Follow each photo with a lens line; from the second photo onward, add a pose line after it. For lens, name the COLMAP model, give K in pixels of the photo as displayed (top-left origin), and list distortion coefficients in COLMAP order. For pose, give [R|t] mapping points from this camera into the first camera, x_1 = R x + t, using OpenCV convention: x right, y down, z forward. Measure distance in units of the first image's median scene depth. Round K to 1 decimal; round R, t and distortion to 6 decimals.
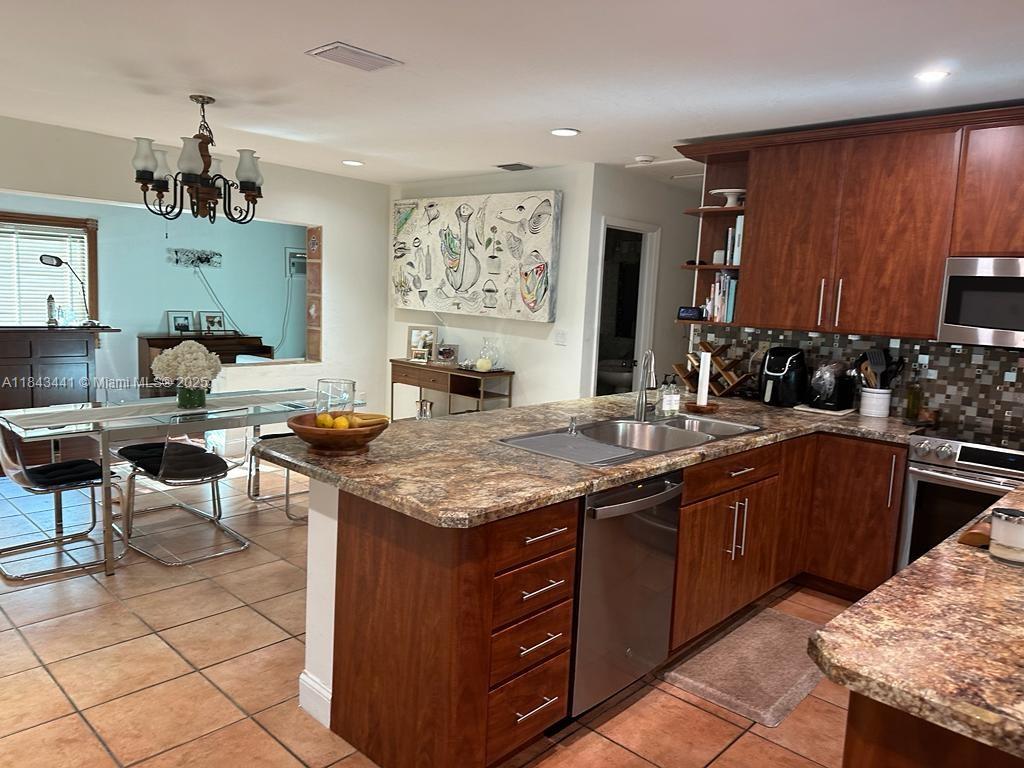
lens RADIAL K [[728.6, 0, 512.0], [0, 728.6, 384.0], [0, 0, 1]] dist [-0.000663, -0.000446]
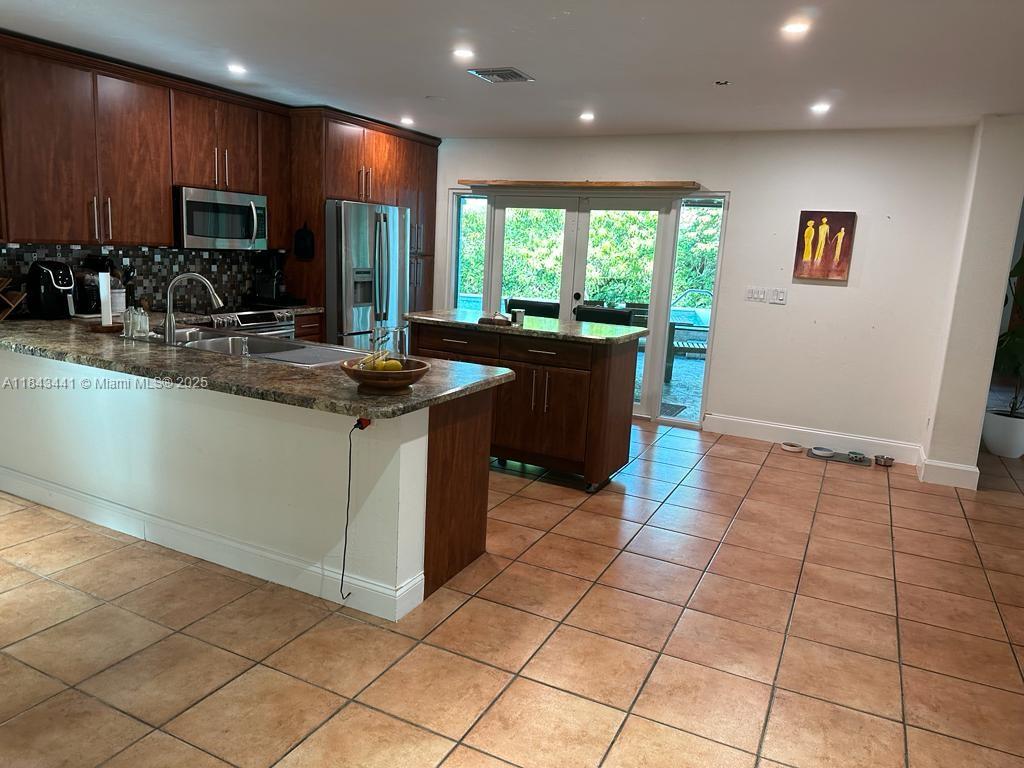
lens RADIAL K [[710.3, 0, 510.5], [0, 710.3, 379.1], [0, 0, 1]] dist [0.102669, -0.129133]
pose [[-0.286148, -0.237281, 0.928341, -0.886928], [0.054105, 0.963306, 0.262895, -0.137558], [-0.956657, 0.125455, -0.262810, 0.745902]]
